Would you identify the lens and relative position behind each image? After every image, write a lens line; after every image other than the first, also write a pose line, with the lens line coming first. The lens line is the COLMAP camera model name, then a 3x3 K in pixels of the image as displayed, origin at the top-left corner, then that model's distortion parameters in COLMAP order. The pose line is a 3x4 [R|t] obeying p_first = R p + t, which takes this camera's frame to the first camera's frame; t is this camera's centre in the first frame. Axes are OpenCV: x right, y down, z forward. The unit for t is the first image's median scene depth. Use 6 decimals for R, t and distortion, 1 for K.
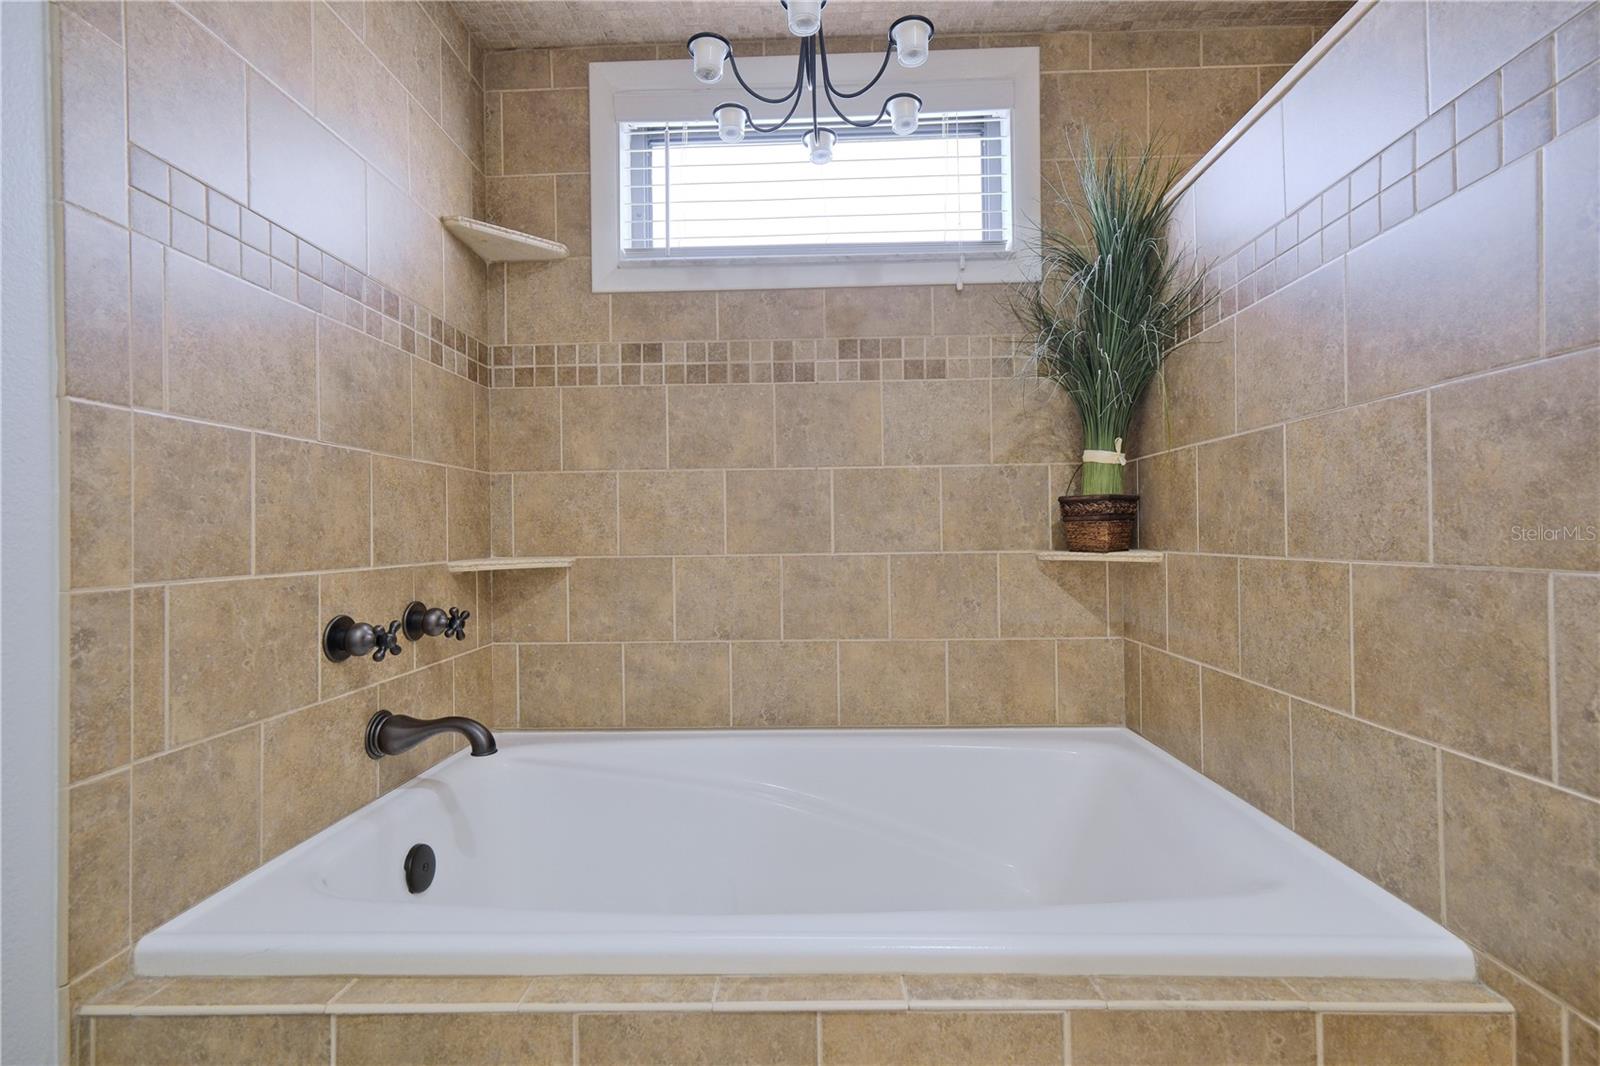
lens RADIAL K [[708.5, 0, 801.7], [0, 708.5, 531.7], [0, 0, 1]] dist [-0.001165, 0.000326]
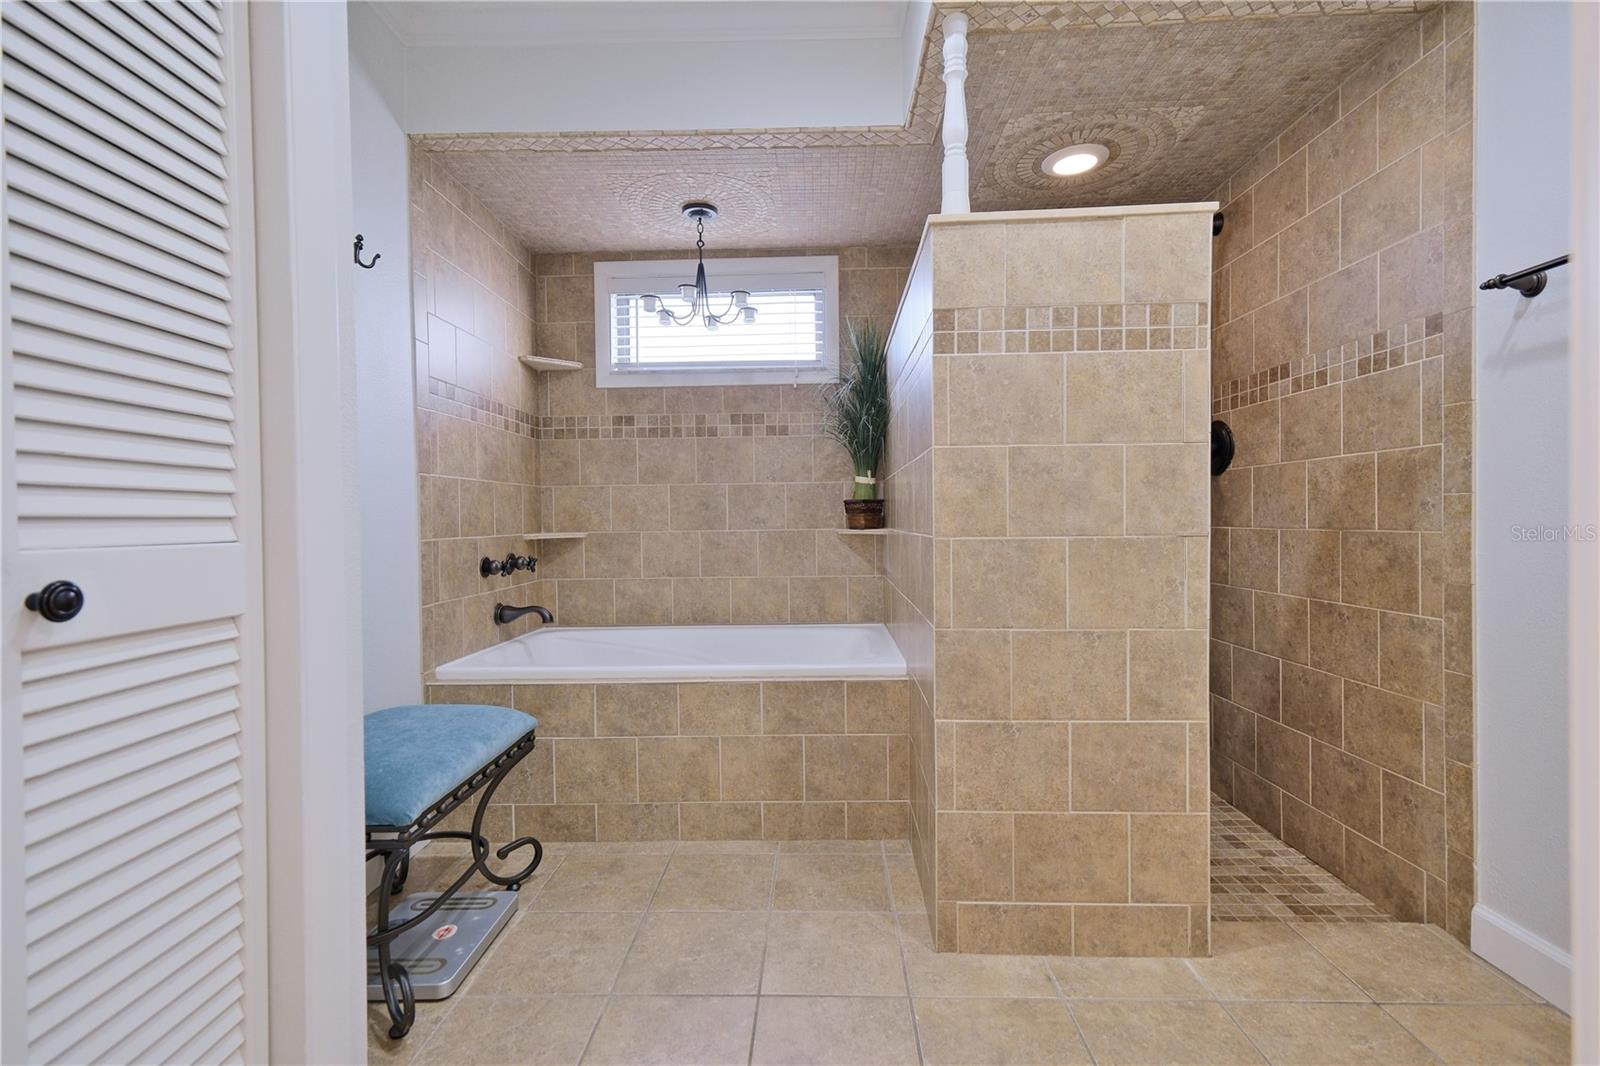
lens RADIAL K [[708.5, 0, 802.1], [0, 708.5, 528.9], [0, 0, 1]] dist [-0.001165, 0.000326]
pose [[0.999996, -0.000391, 0.002856, 0.234385], [0.000338, 0.999830, 0.018454, -0.007216], [-0.002862, -0.018453, 0.999826, -0.851686]]
